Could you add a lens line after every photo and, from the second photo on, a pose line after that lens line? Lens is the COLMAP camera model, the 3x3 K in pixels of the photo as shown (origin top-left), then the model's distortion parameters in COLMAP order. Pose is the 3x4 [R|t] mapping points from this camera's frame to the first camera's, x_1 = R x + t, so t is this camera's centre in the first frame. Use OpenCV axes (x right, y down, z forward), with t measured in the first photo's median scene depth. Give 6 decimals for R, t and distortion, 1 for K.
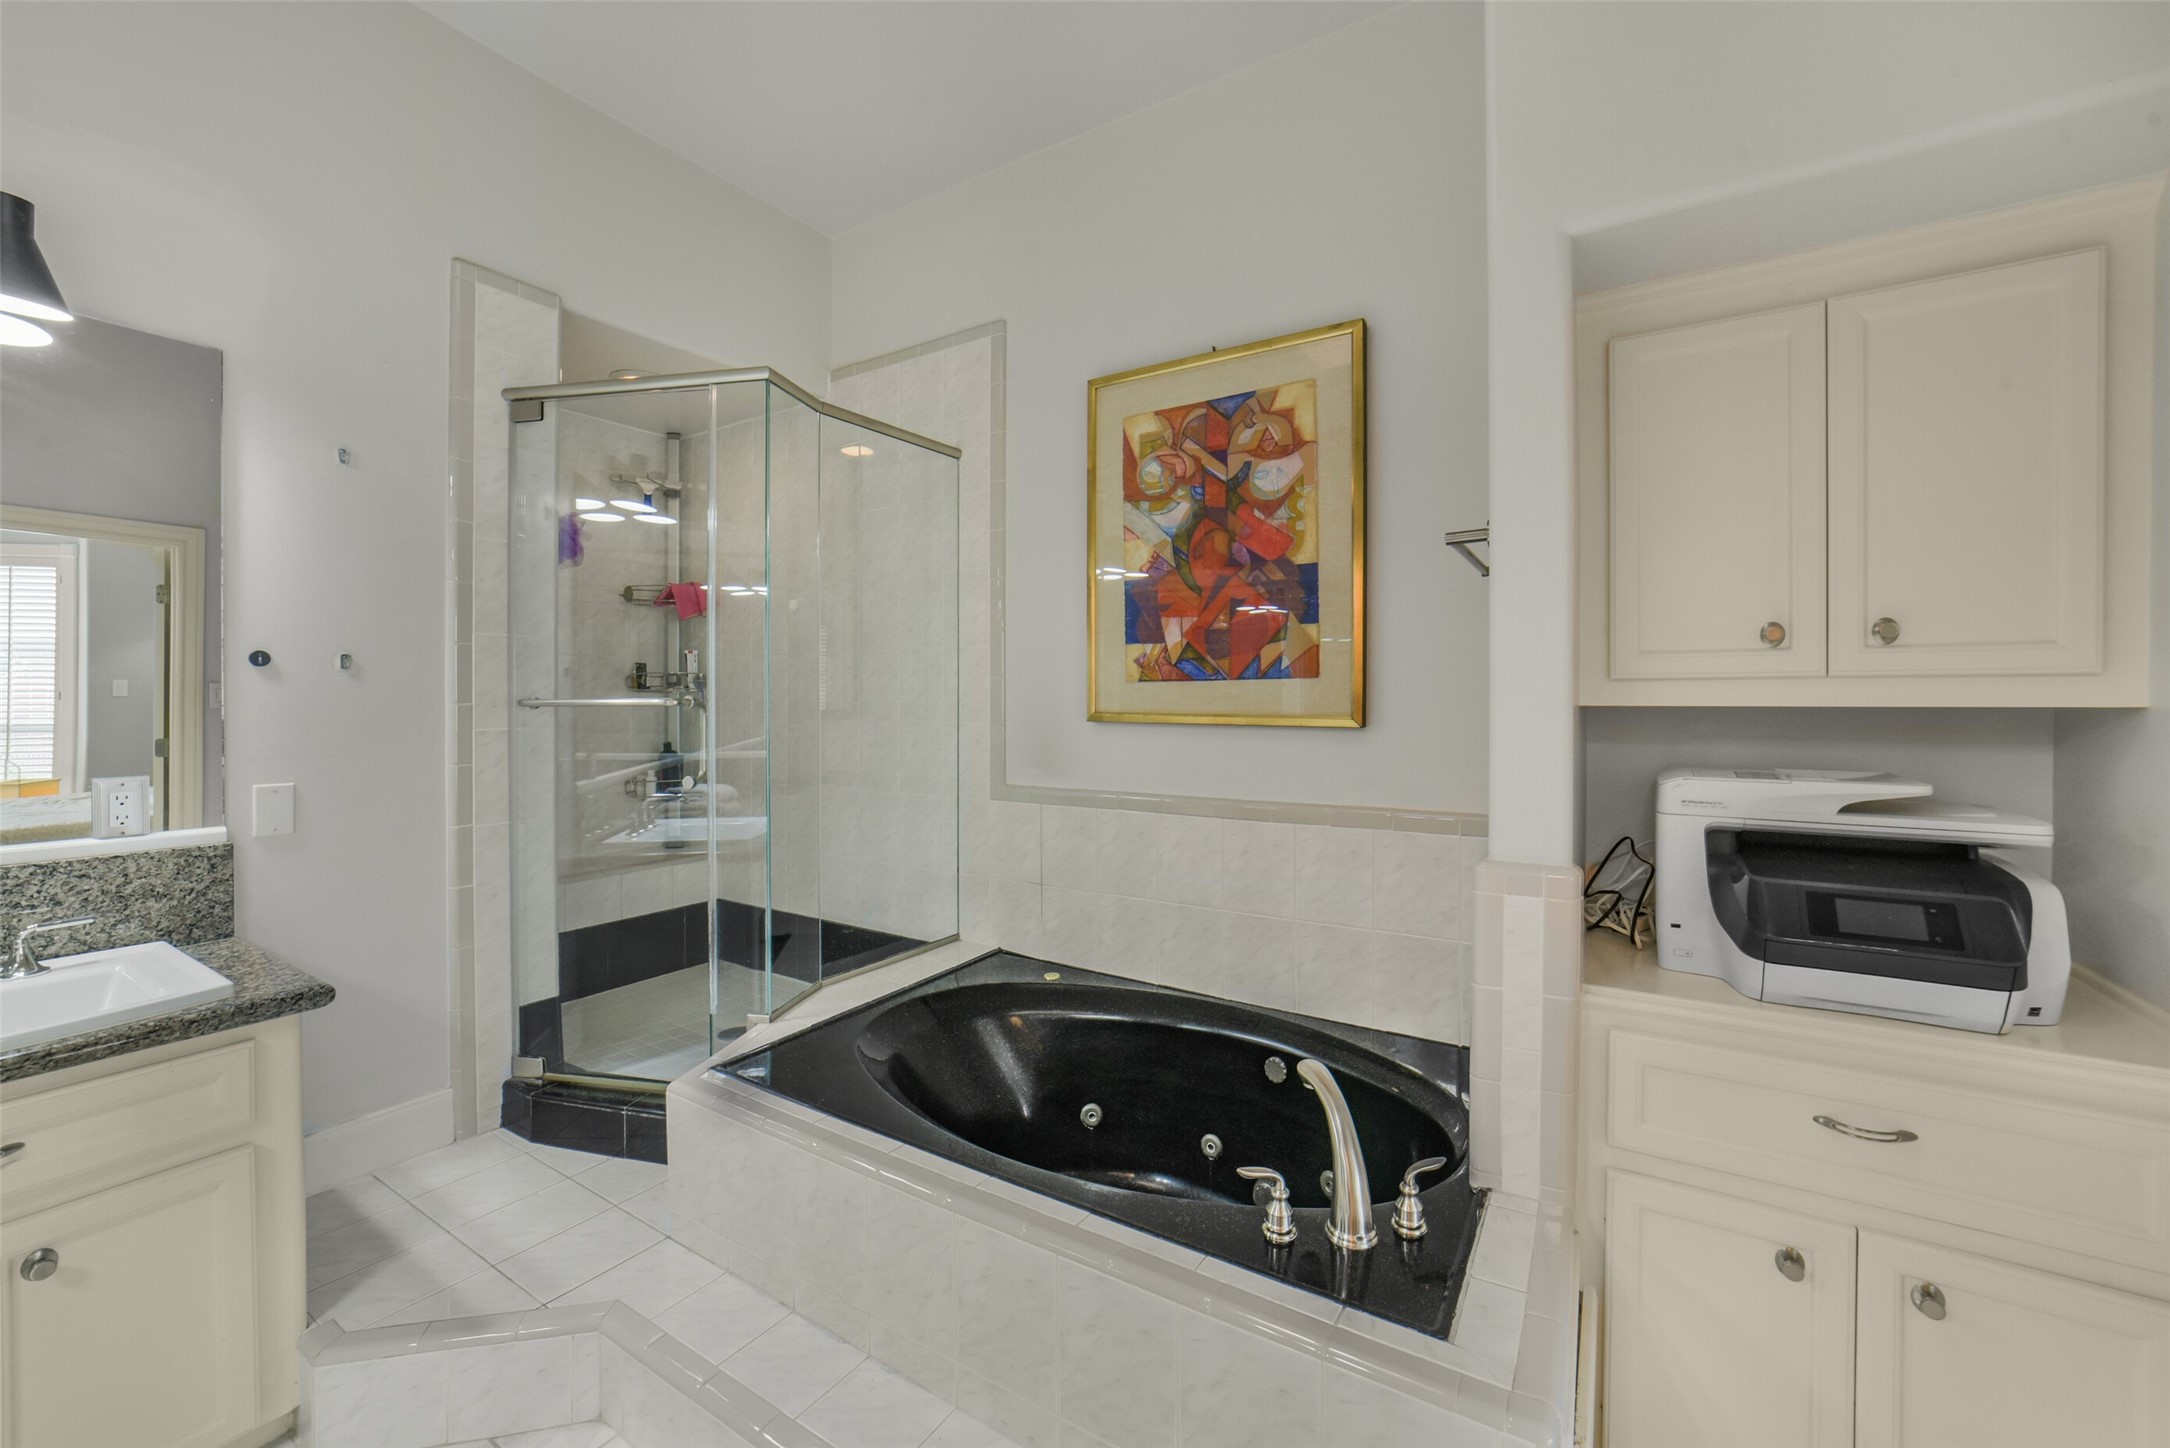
lens RADIAL K [[848.4, 0, 1100.0], [0, 848.4, 705.6], [0, 0, 1]] dist [-0.026381, 0.007014]
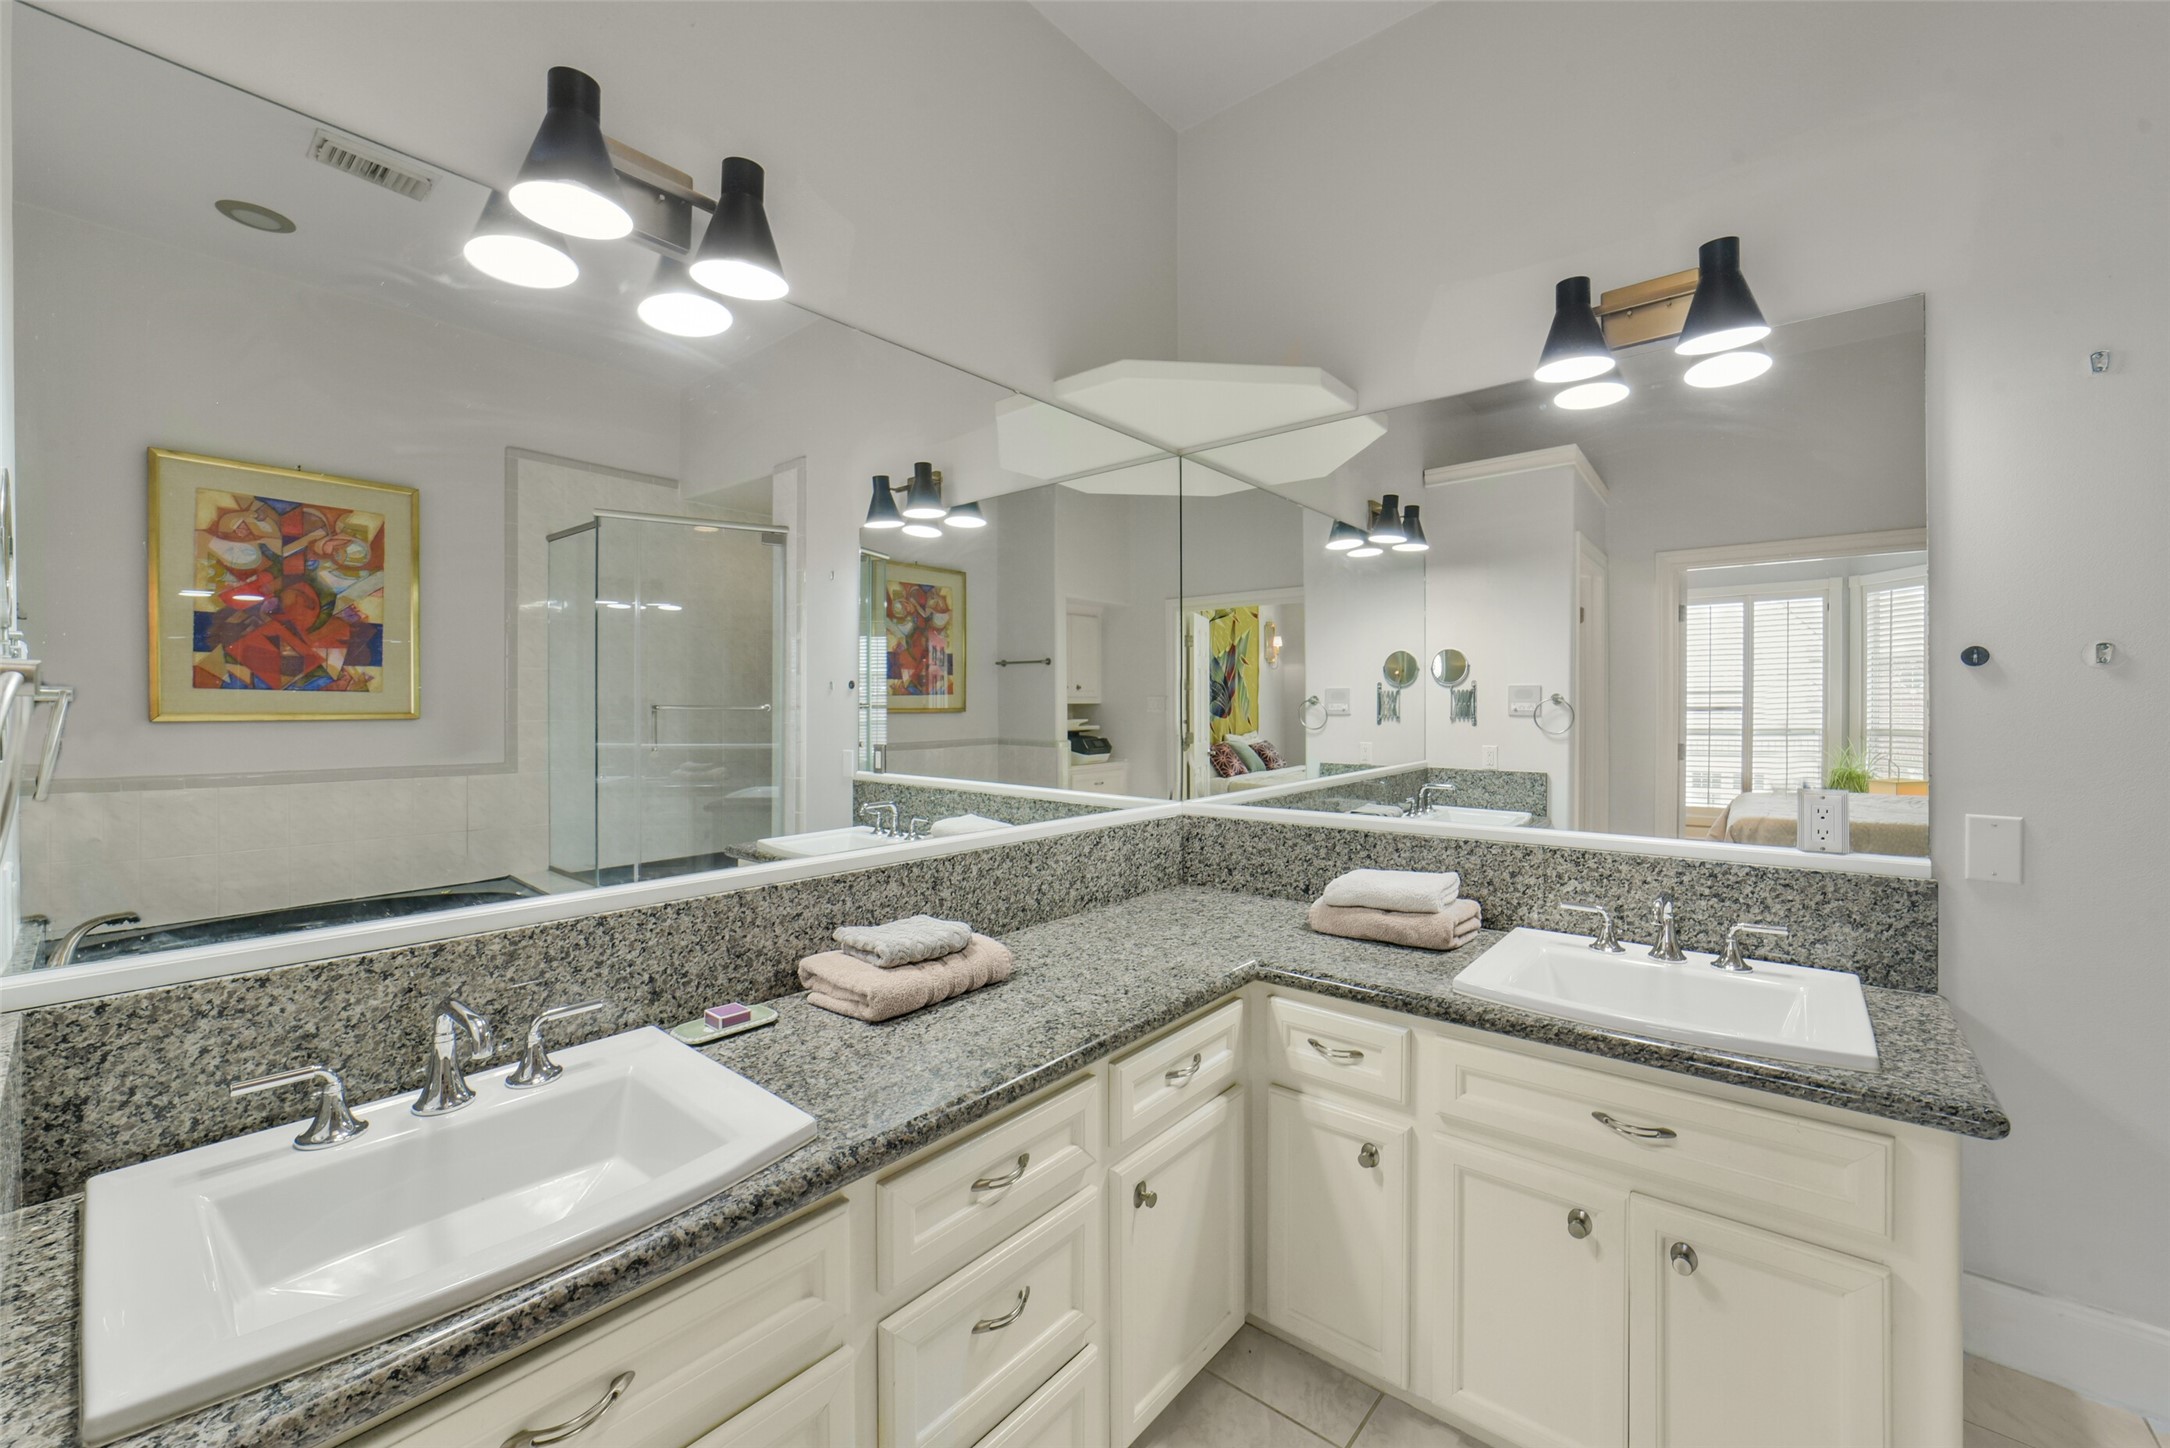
lens RADIAL K [[848.4, 0, 1093.7], [0, 848.4, 703.7], [0, 0, 1]] dist [-0.026381, 0.007014]
pose [[-0.149124, -0.005514, -0.988803, -0.076620], [-0.006122, 0.999970, -0.004653, -0.001924], [0.988800, 0.005360, -0.149153, 0.224589]]
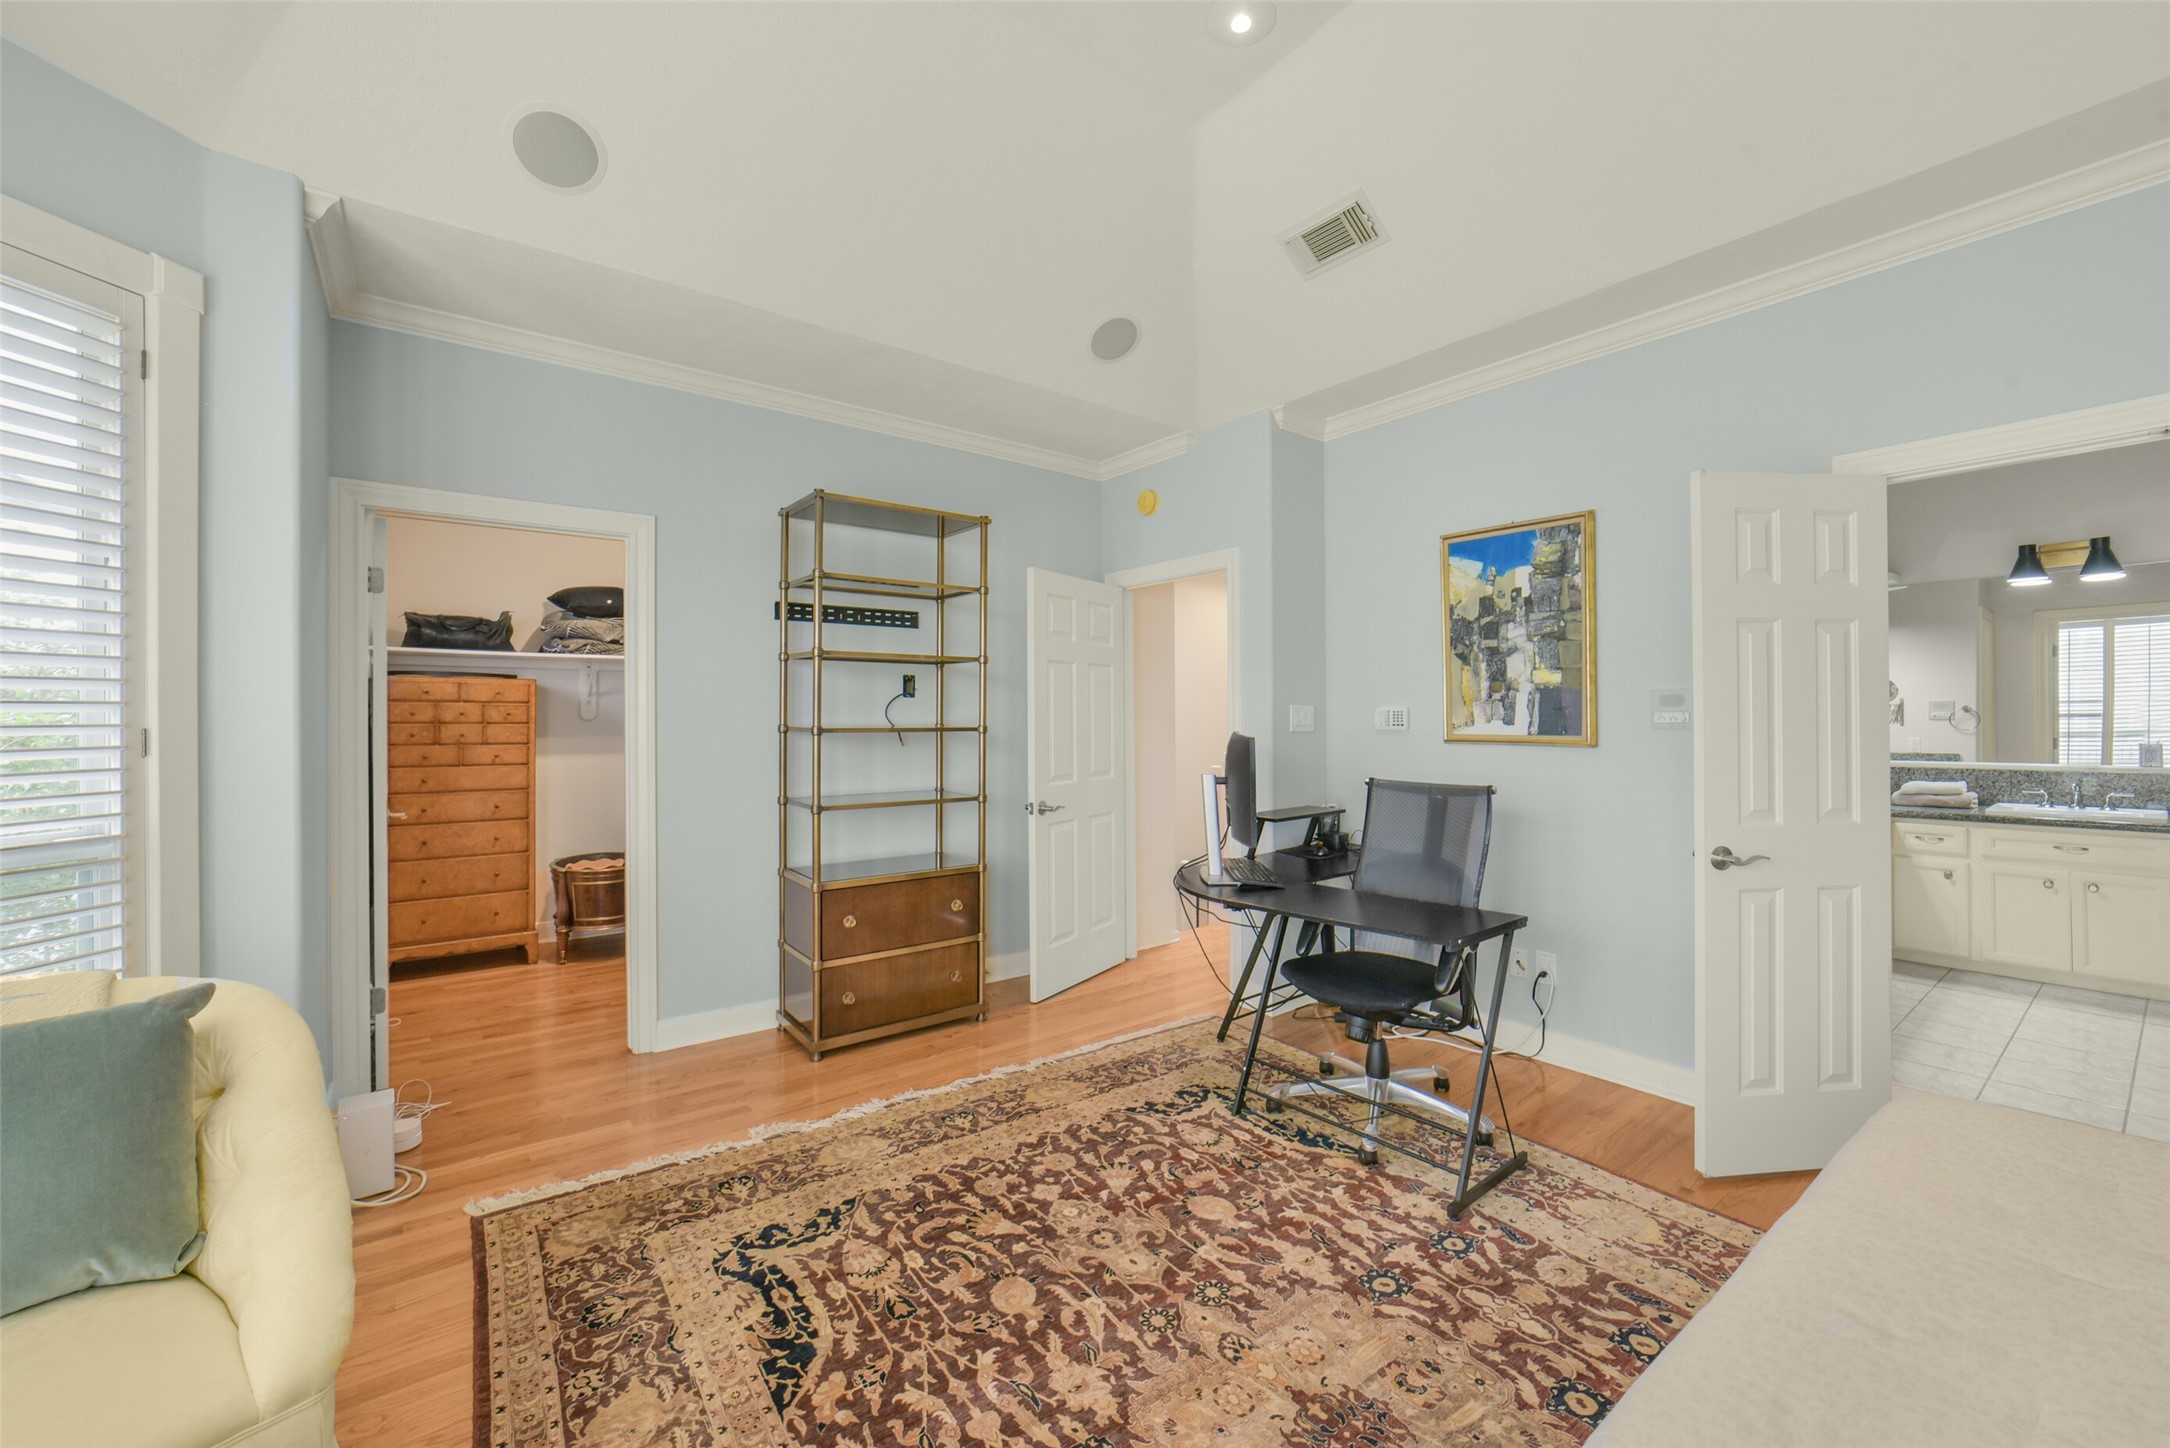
lens RADIAL K [[848.4, 0, 1086.6], [0, 848.4, 717.9], [0, 0, 1]] dist [-0.026381, 0.007014]
pose [[-0.364983, -0.003254, -0.931008, 1.637816], [0.001975, 0.999989, -0.004270, 0.009432], [0.931012, -0.003397, -0.364973, -0.759556]]
